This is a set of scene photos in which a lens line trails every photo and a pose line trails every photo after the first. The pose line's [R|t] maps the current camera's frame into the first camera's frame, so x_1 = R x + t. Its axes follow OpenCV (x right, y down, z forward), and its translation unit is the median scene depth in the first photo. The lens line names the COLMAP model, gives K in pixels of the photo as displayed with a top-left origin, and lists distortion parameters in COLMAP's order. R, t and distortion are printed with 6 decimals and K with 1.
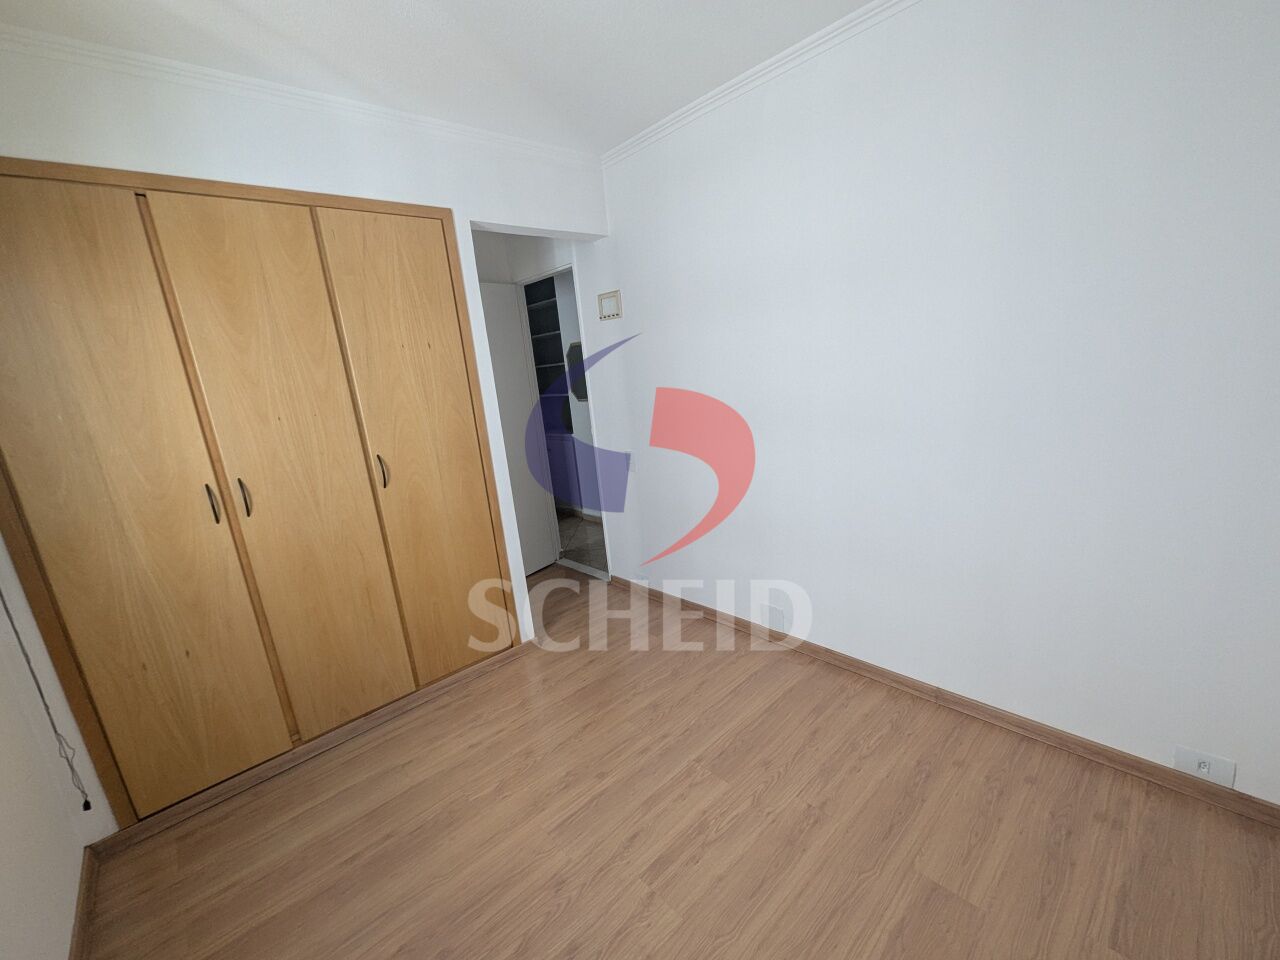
lens RADIAL K [[536.9, 0, 647.4], [0, 536.9, 493.0], [0, 0, 1]] dist [0.004938, -0.000429]
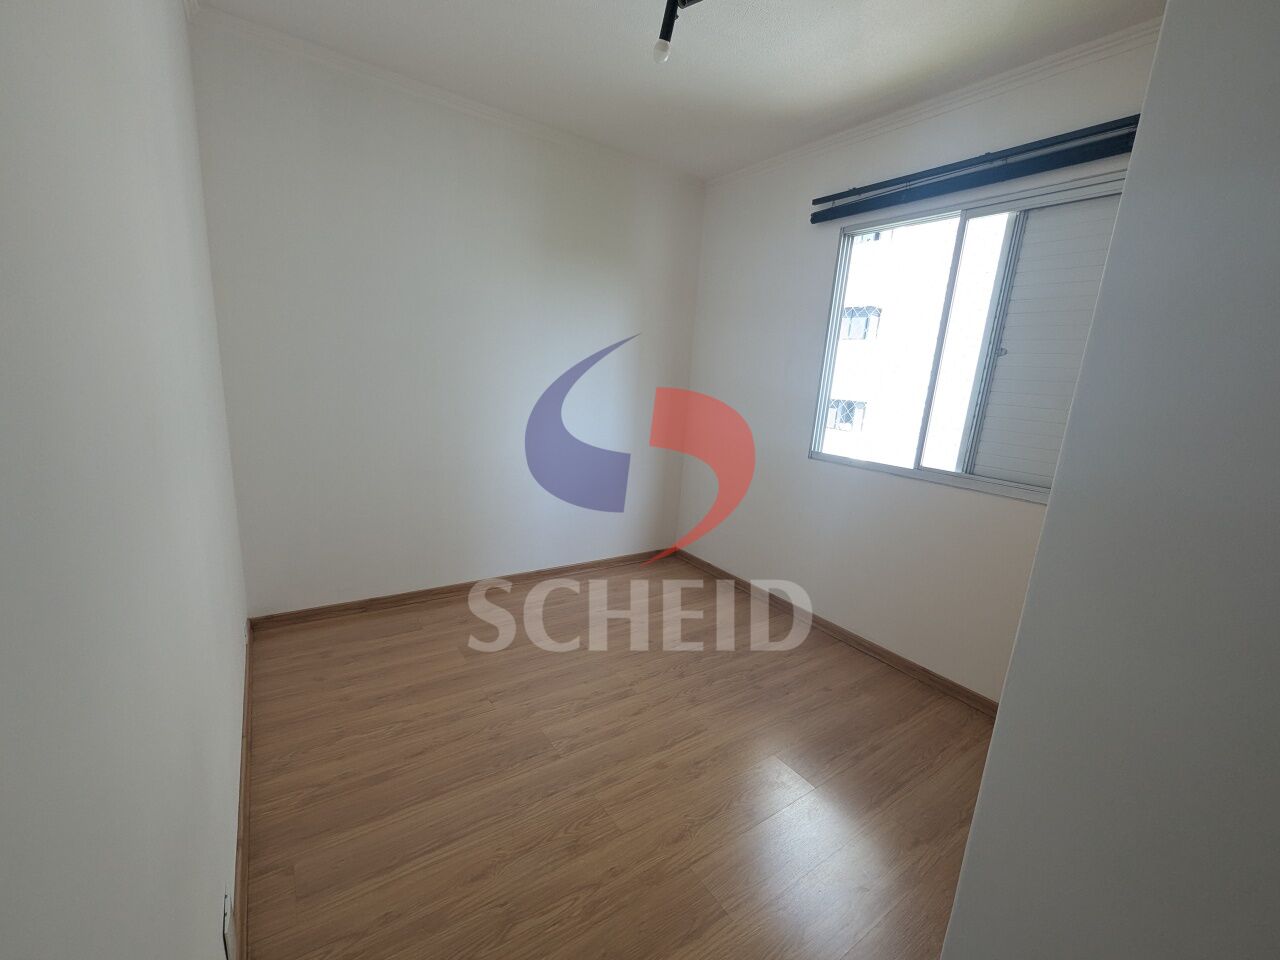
lens RADIAL K [[533.0, 0, 644.6], [0, 533.0, 495.9], [0, 0, 1]] dist [0.003714, -0.000017]
pose [[-0.989446, -0.002426, 0.144883, -0.199037], [0.060476, 0.901702, 0.428108, -0.312358], [-0.131680, 0.432351, -0.892039, 1.695642]]
